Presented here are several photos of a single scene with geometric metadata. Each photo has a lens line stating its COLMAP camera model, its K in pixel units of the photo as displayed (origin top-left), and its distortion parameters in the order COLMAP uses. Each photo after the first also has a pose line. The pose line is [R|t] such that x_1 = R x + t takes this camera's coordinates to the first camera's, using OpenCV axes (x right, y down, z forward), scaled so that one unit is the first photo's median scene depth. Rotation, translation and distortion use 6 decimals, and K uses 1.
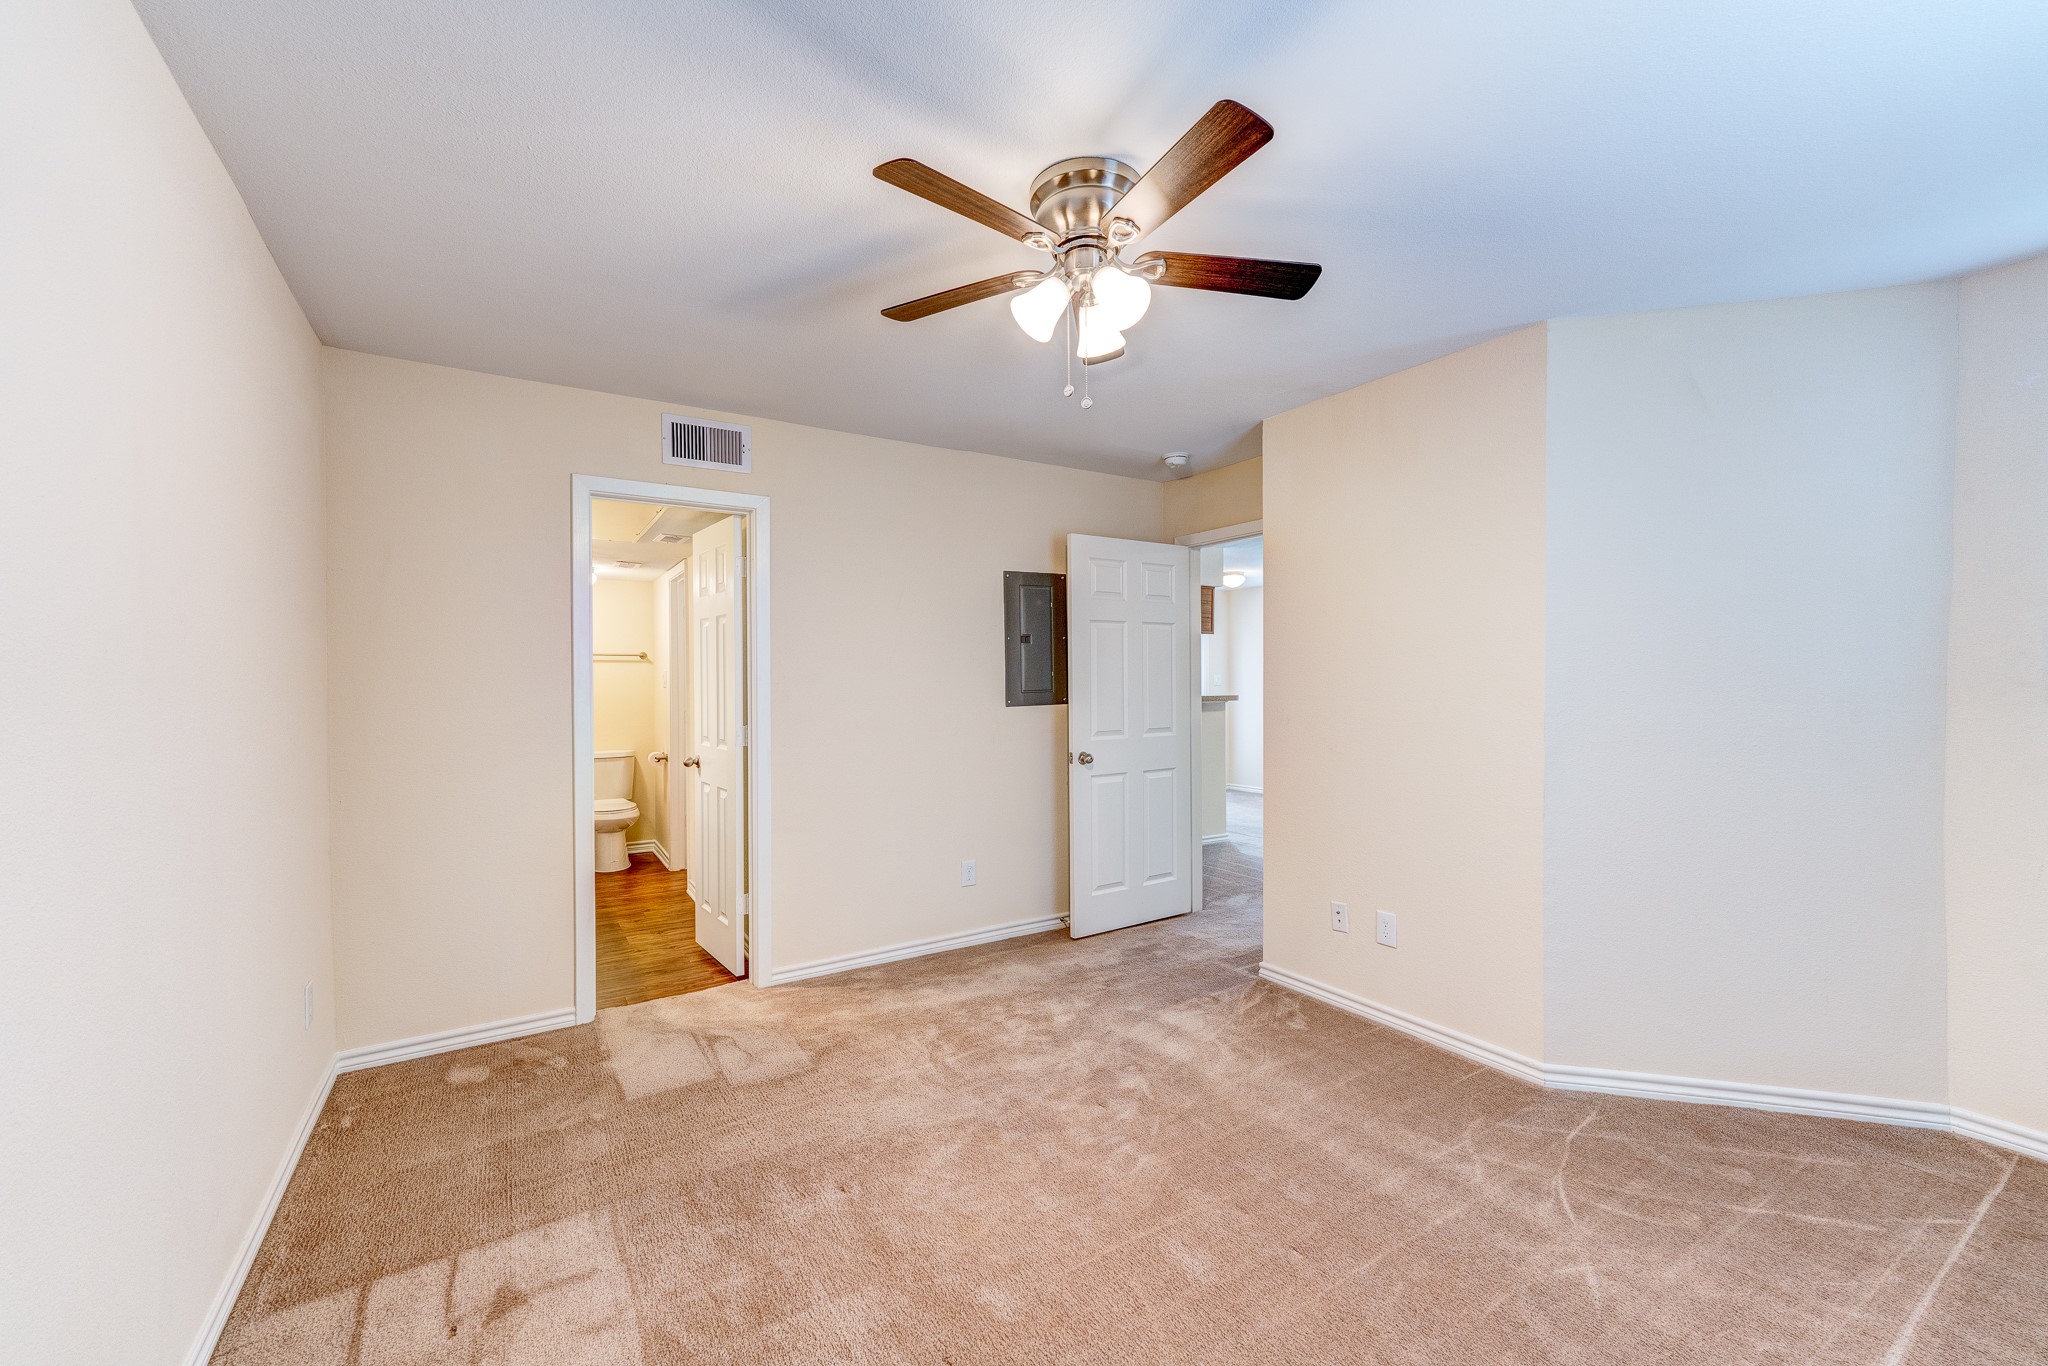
lens RADIAL K [[818.7, 0, 1017.0], [0, 818.7, 684.7], [0, 0, 1]] dist [0.009491, 0.000122]
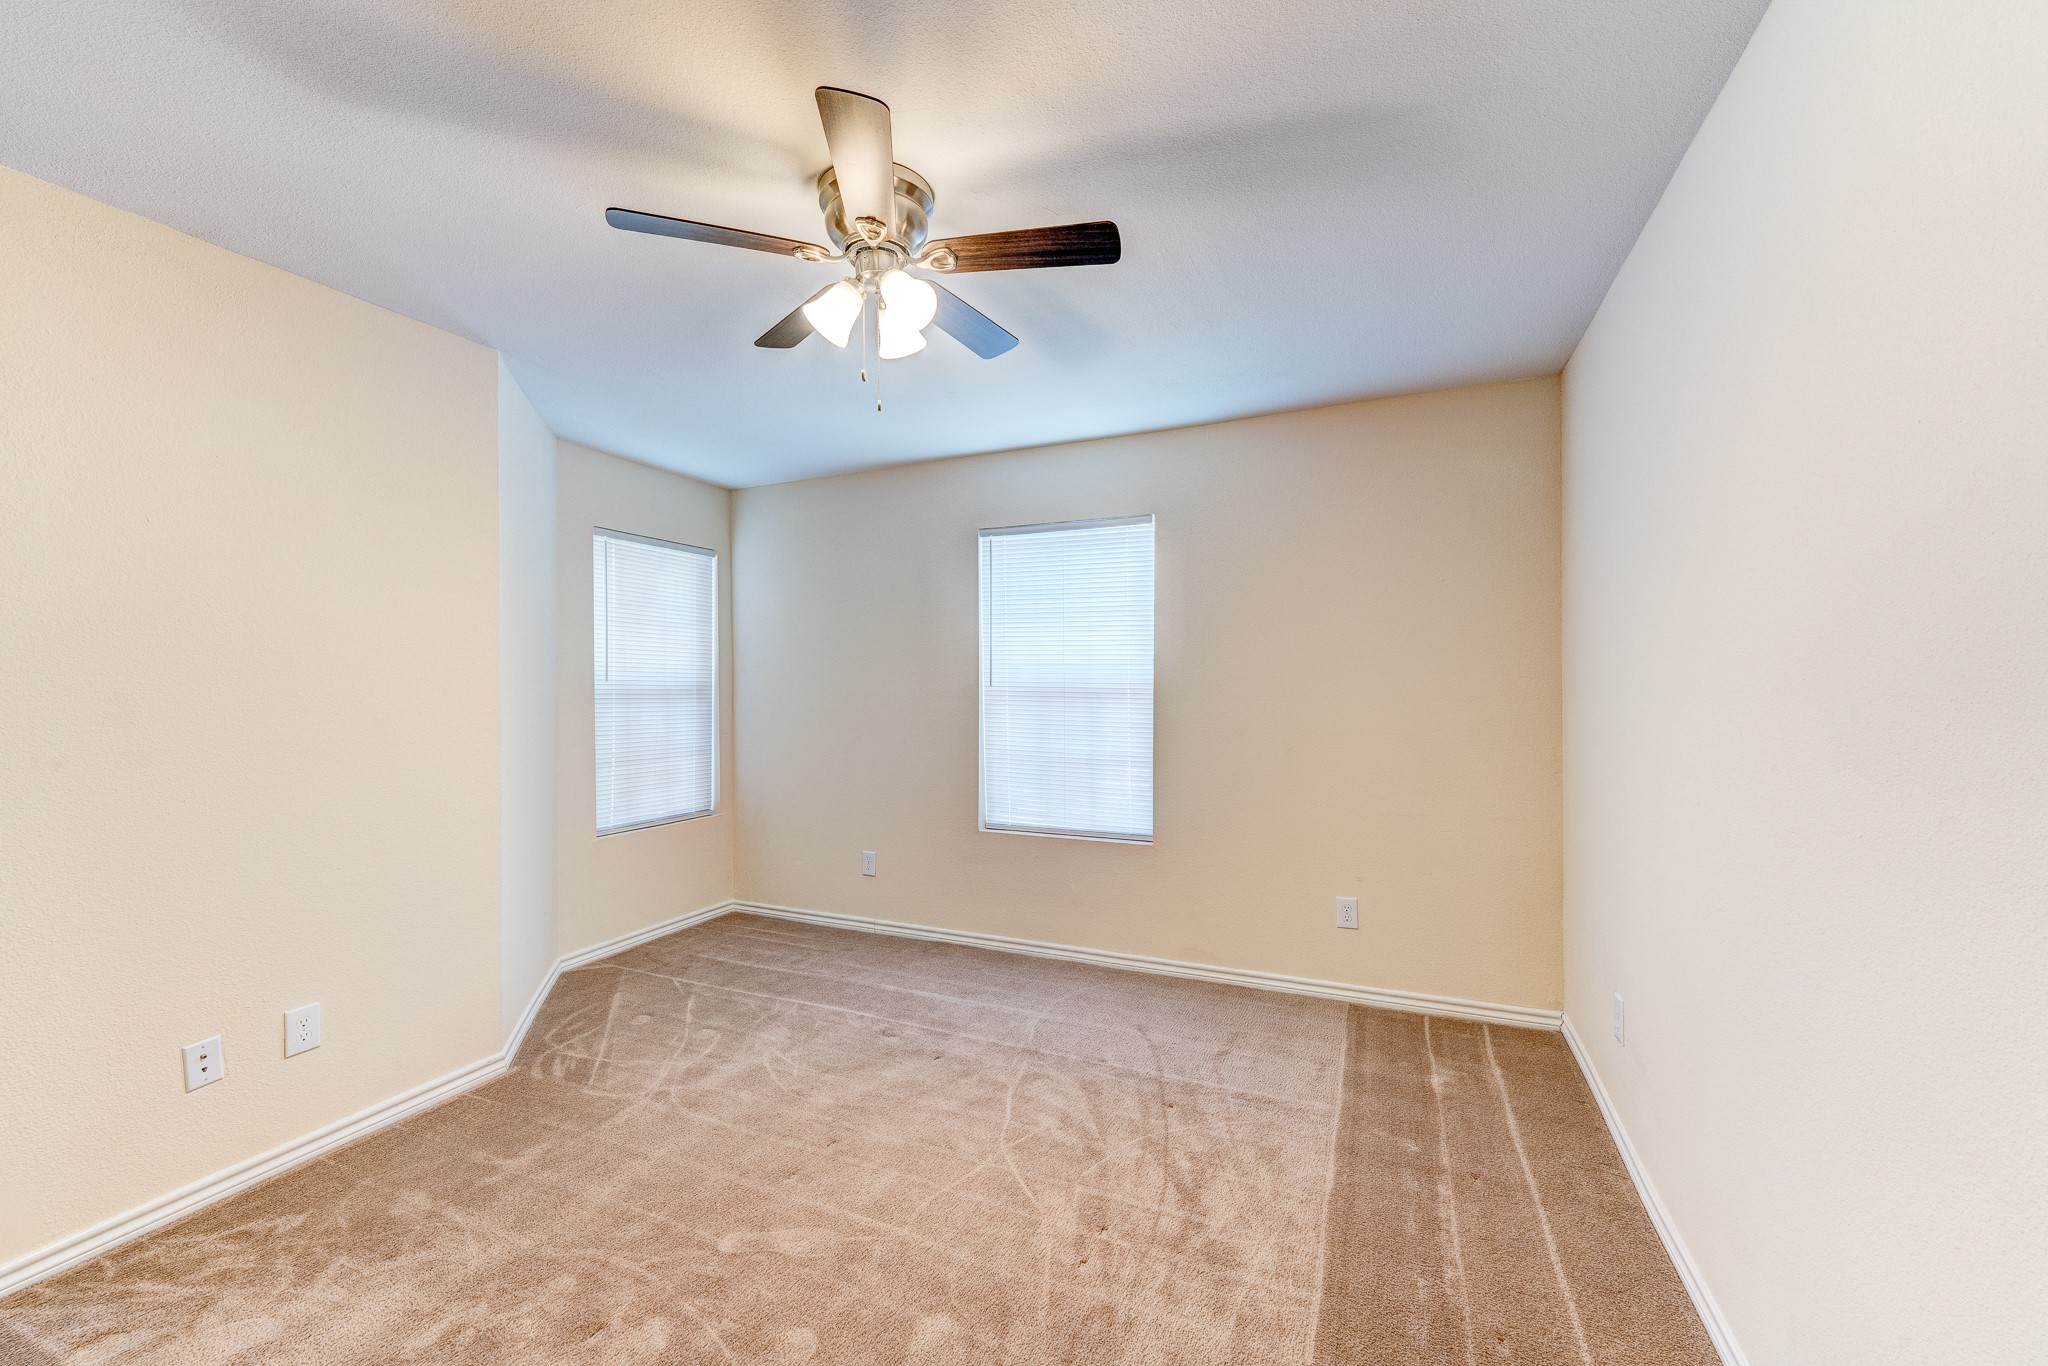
lens RADIAL K [[818.7, 0, 1016.3], [0, 818.7, 692.7], [0, 0, 1]] dist [0.009491, 0.000122]
pose [[-0.562289, 0.001635, 0.826939, -0.449882], [0.009970, 0.999939, 0.004802, 0.004955], [-0.826881, 0.010945, -0.562271, 0.794122]]
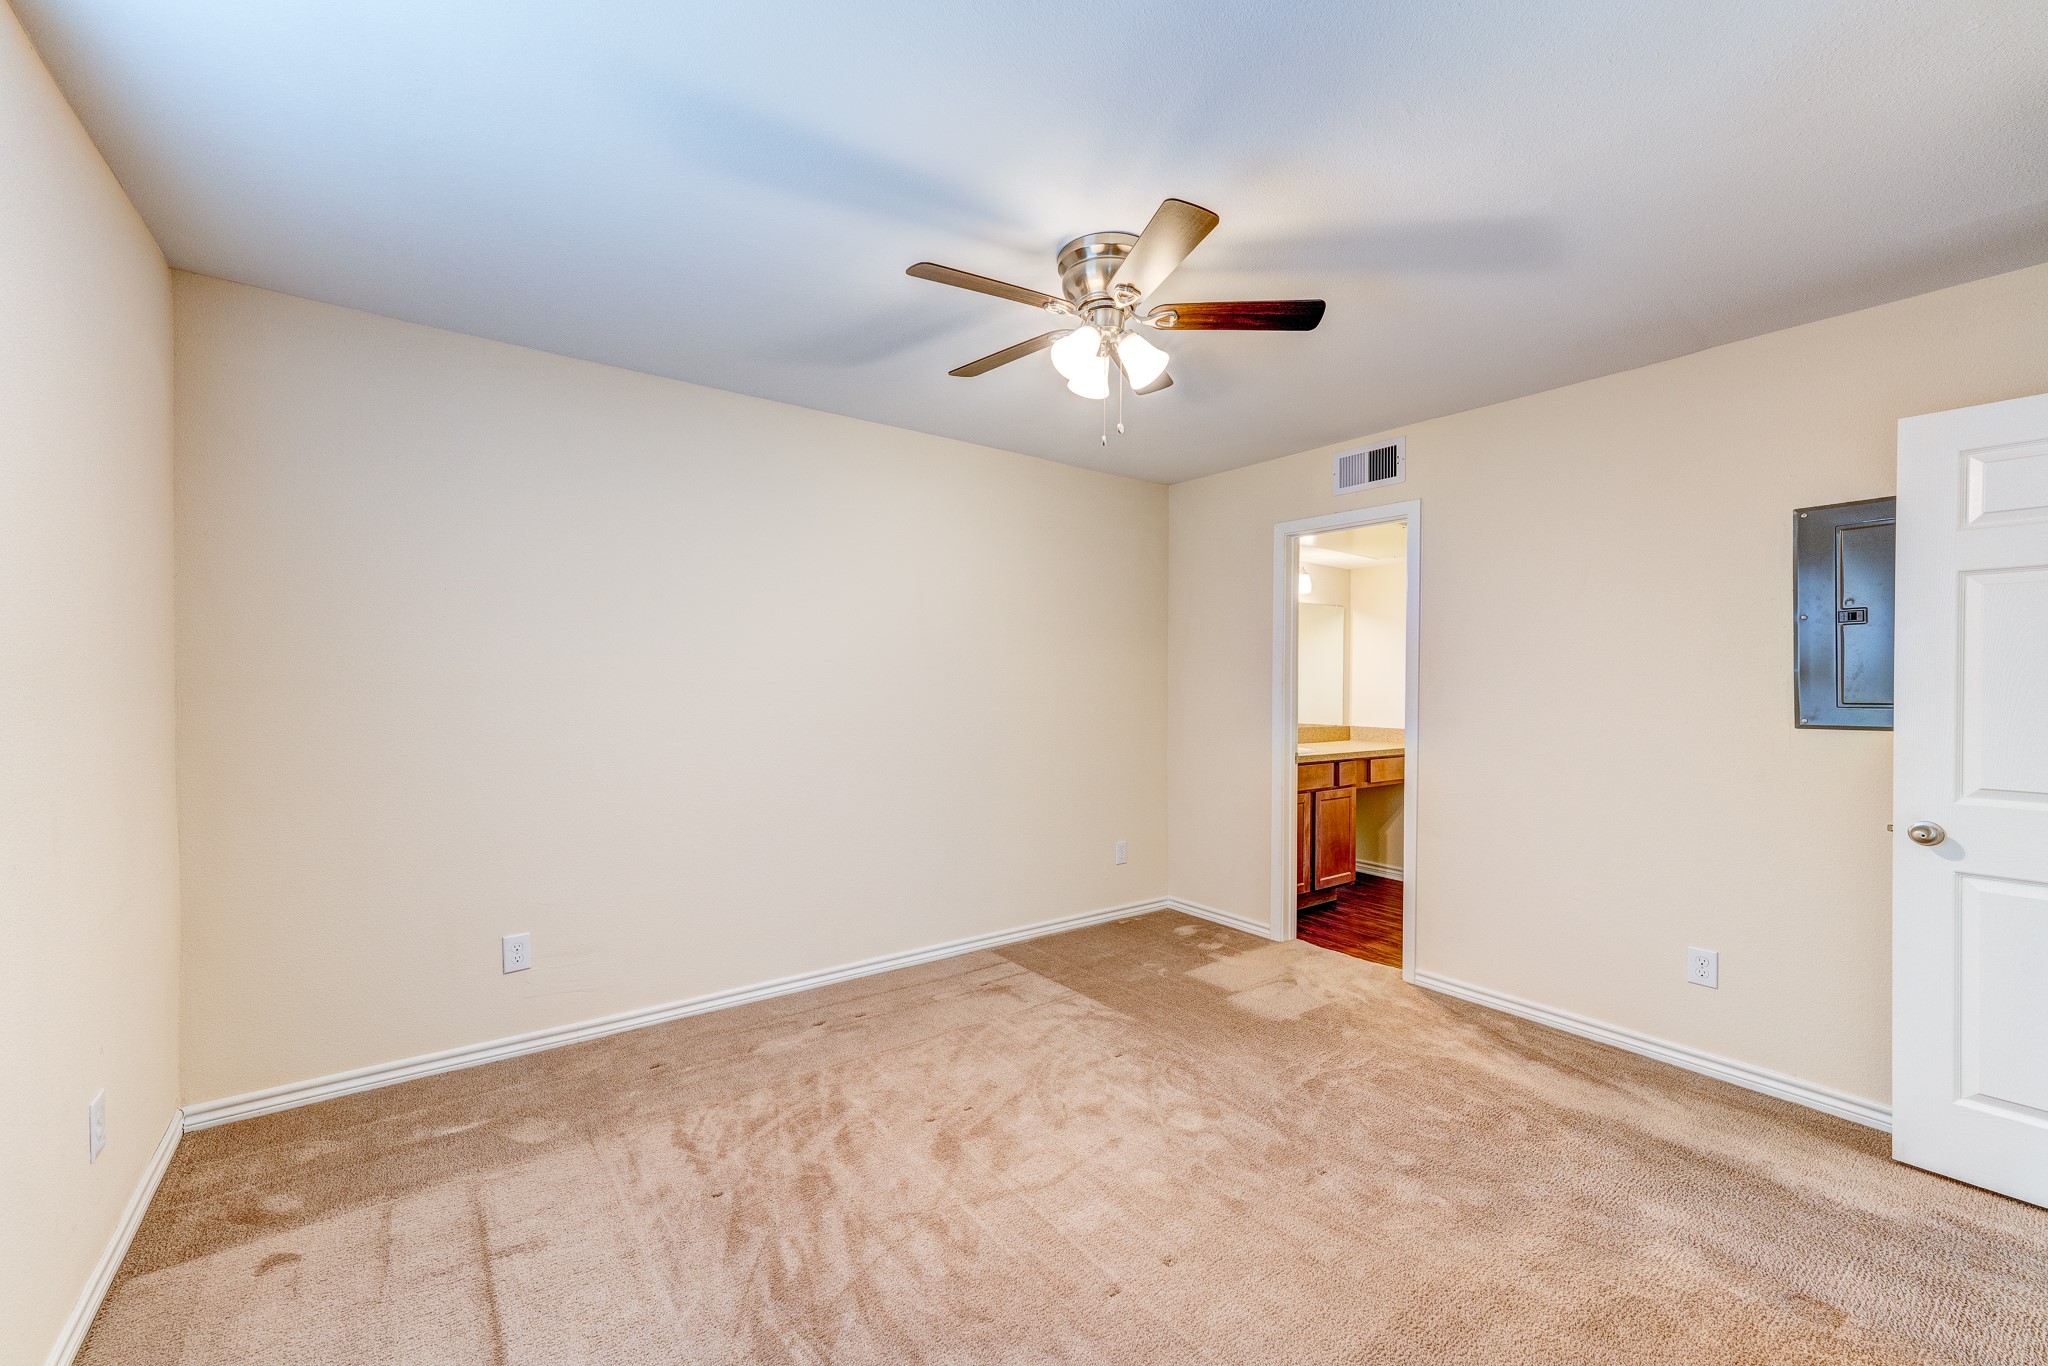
lens RADIAL K [[818.7, 0, 1013.9], [0, 818.7, 684.2], [0, 0, 1]] dist [0.009491, 0.000122]
pose [[0.077479, 0.012615, -0.996914, 0.677435], [-0.013394, 0.999843, 0.011611, -0.006957], [0.996904, 0.012453, 0.077636, 0.433534]]
